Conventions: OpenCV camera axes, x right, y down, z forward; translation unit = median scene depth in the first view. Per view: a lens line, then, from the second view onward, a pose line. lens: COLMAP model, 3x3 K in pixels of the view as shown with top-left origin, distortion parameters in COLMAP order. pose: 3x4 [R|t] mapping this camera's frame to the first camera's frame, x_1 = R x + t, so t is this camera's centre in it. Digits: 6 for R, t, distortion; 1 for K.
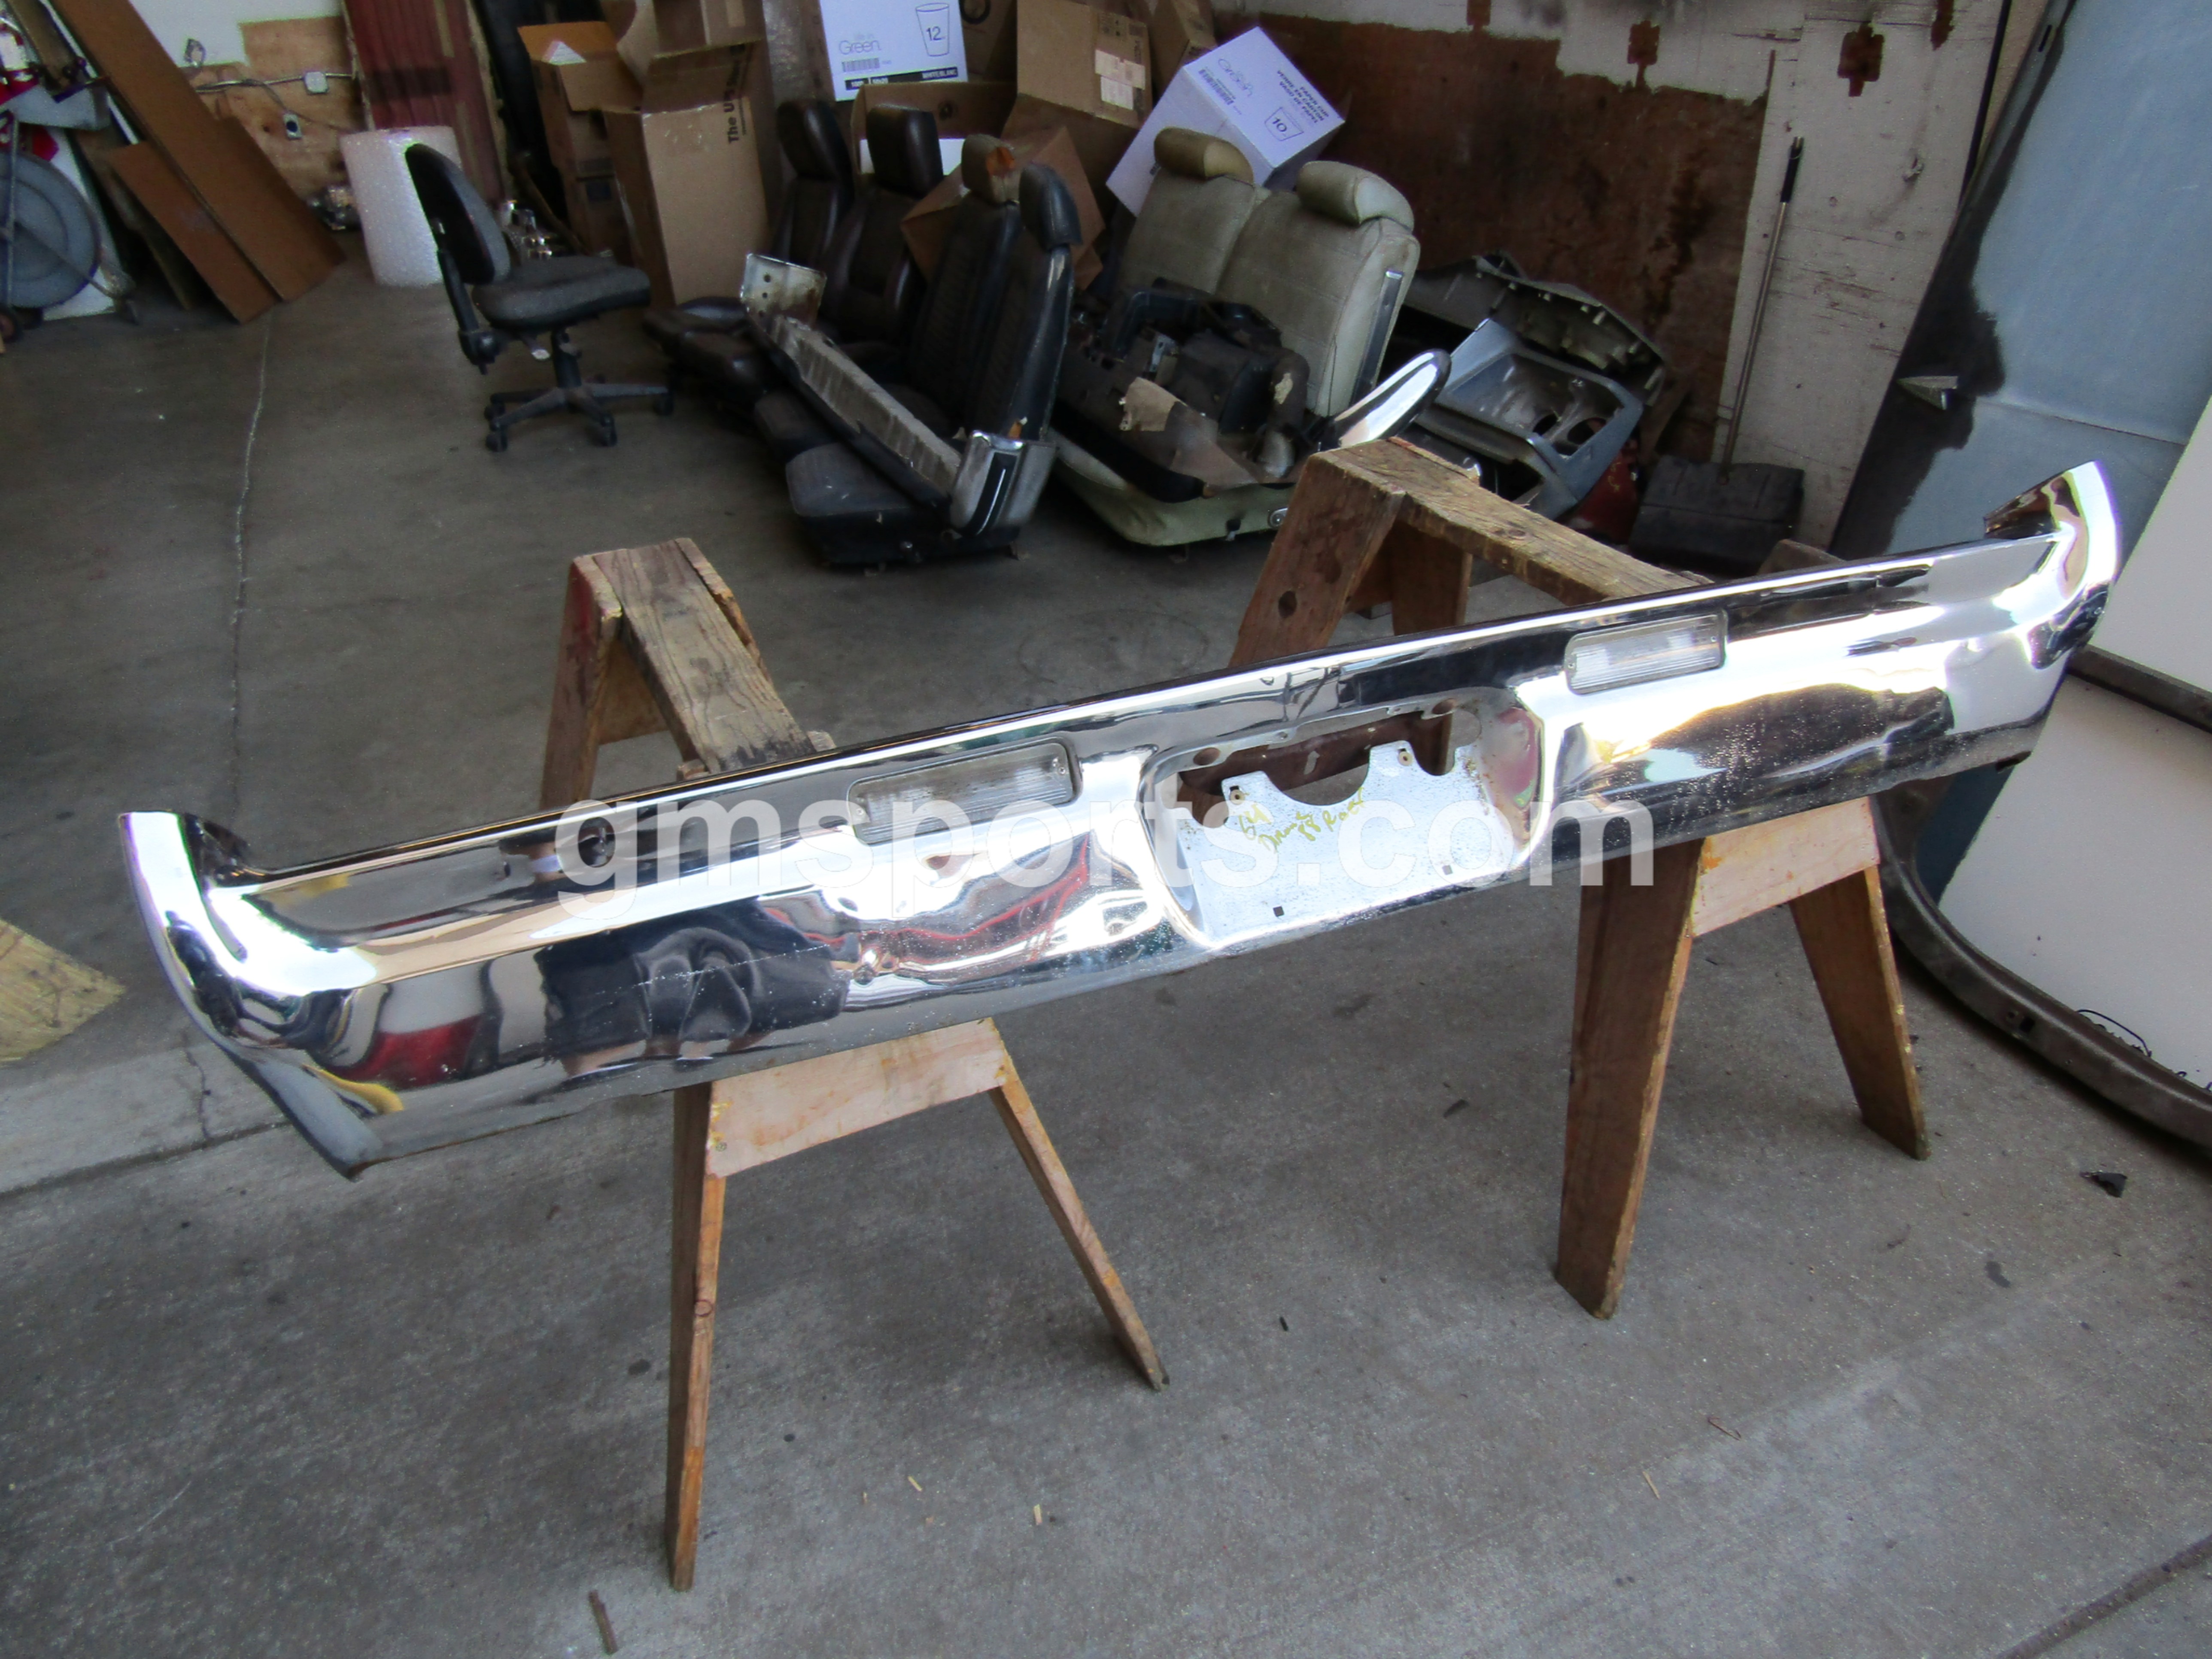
lens RADIAL K [[1572.8, 0, 1109.1], [0, 1572.8, 839.6], [0, 0, 1]] dist [-0.010961, 0.003059]
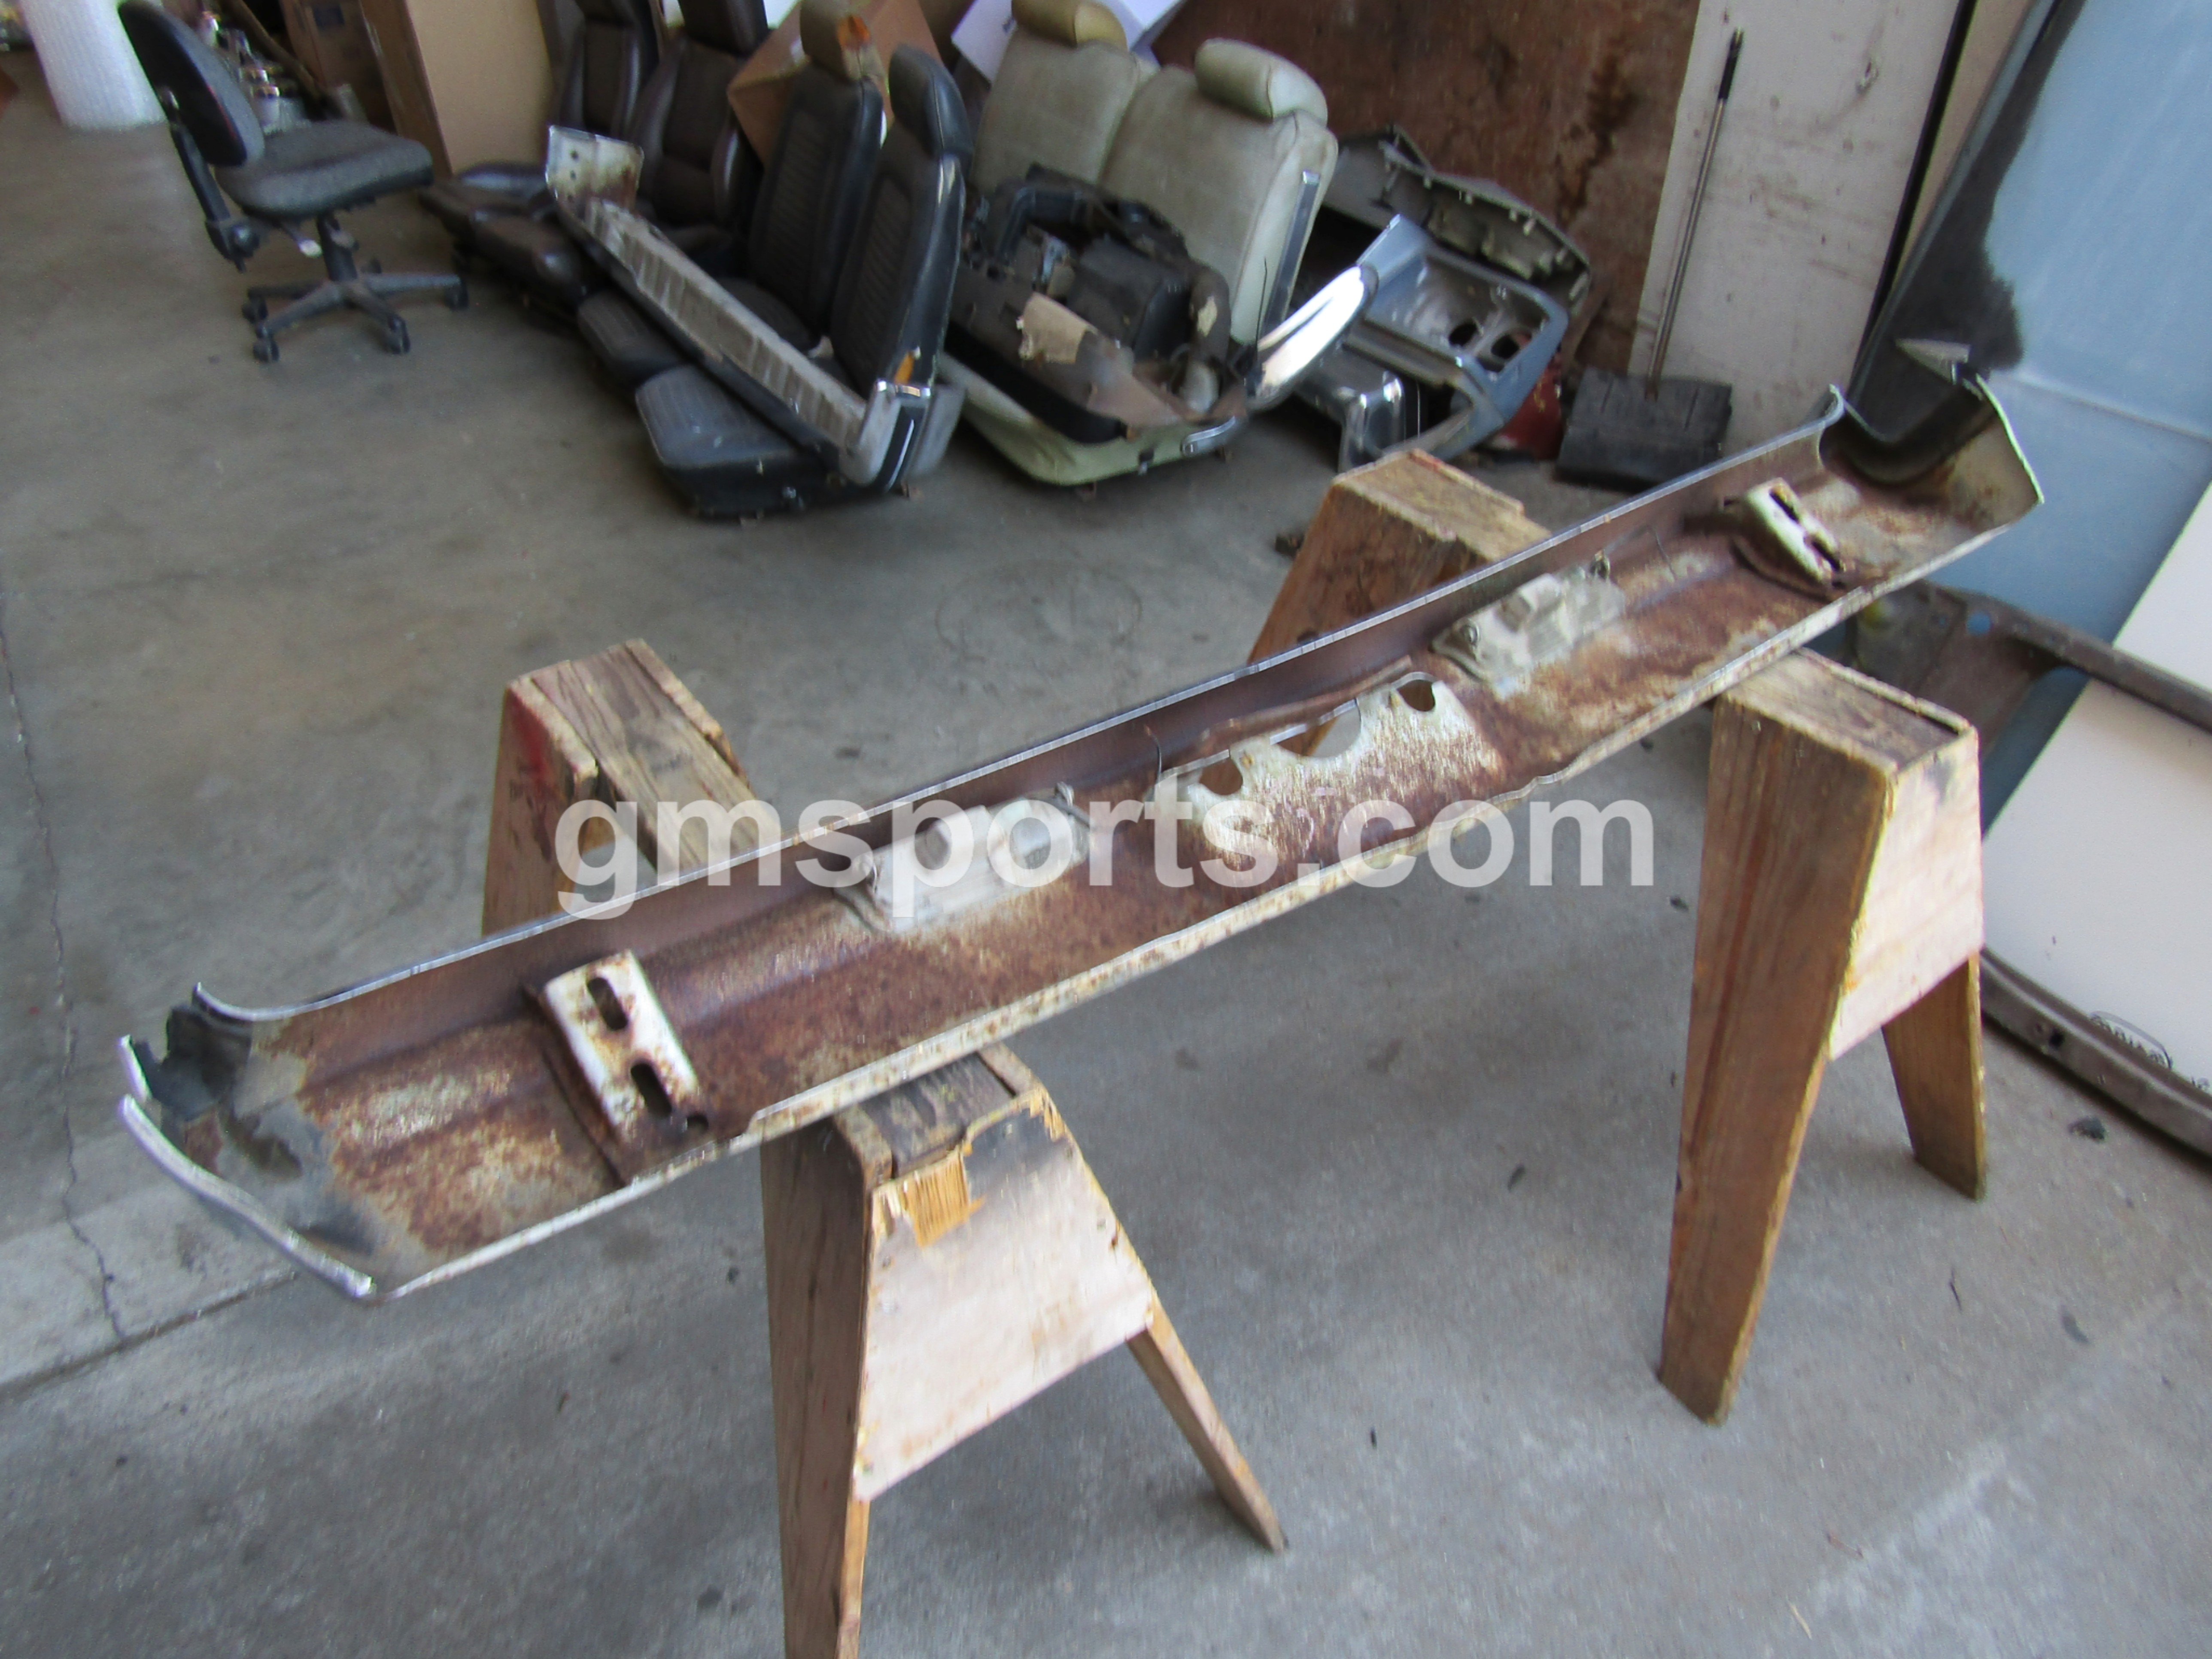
lens RADIAL K [[1572.8, 0, 1106.7], [0, 1572.8, 835.6], [0, 0, 1]] dist [-0.010961, 0.003059]
pose [[0.989242, -0.065413, 0.130849, -0.130420], [0.048872, 0.990844, 0.125853, -0.159031], [-0.137883, -0.118104, 0.983382, 0.109523]]
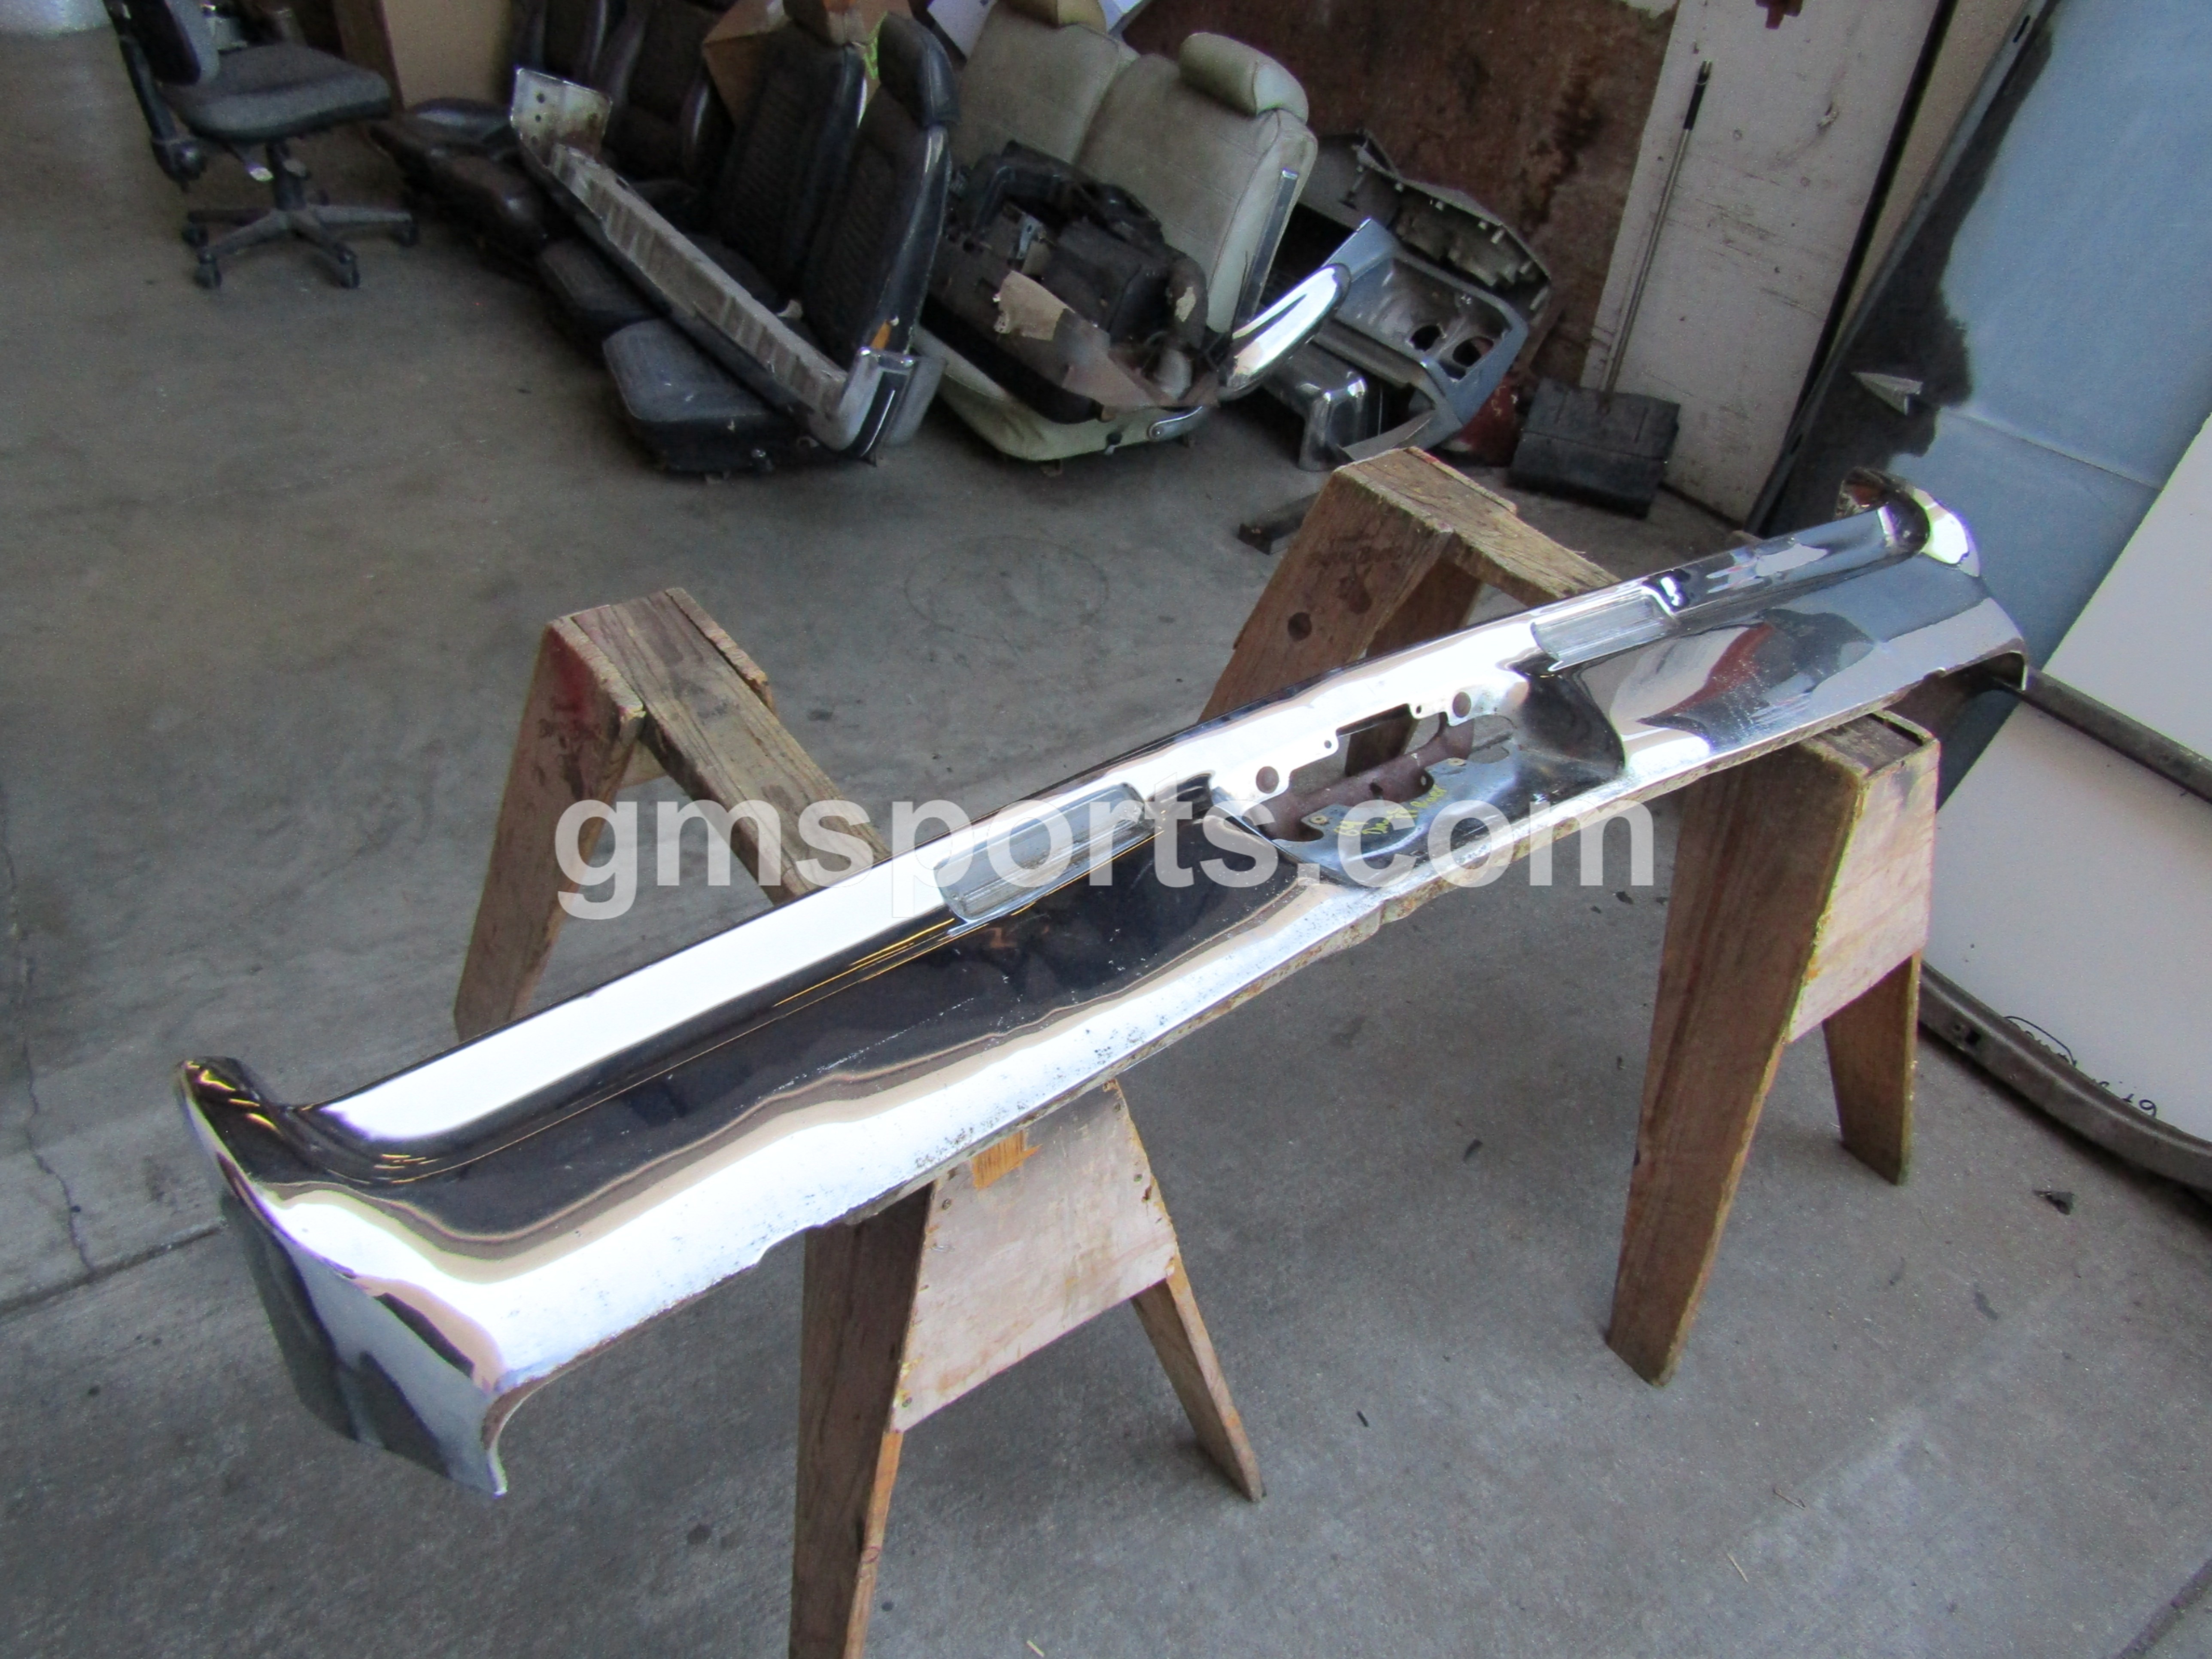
lens RADIAL K [[1572.8, 0, 1107.4], [0, 1572.8, 836.2], [0, 0, 1]] dist [-0.010961, 0.003059]
pose [[0.980314, -0.024227, 0.195951, -0.187932], [-0.003124, 0.990416, 0.138083, -0.155860], [-0.197418, -0.135977, 0.970843, 0.095009]]
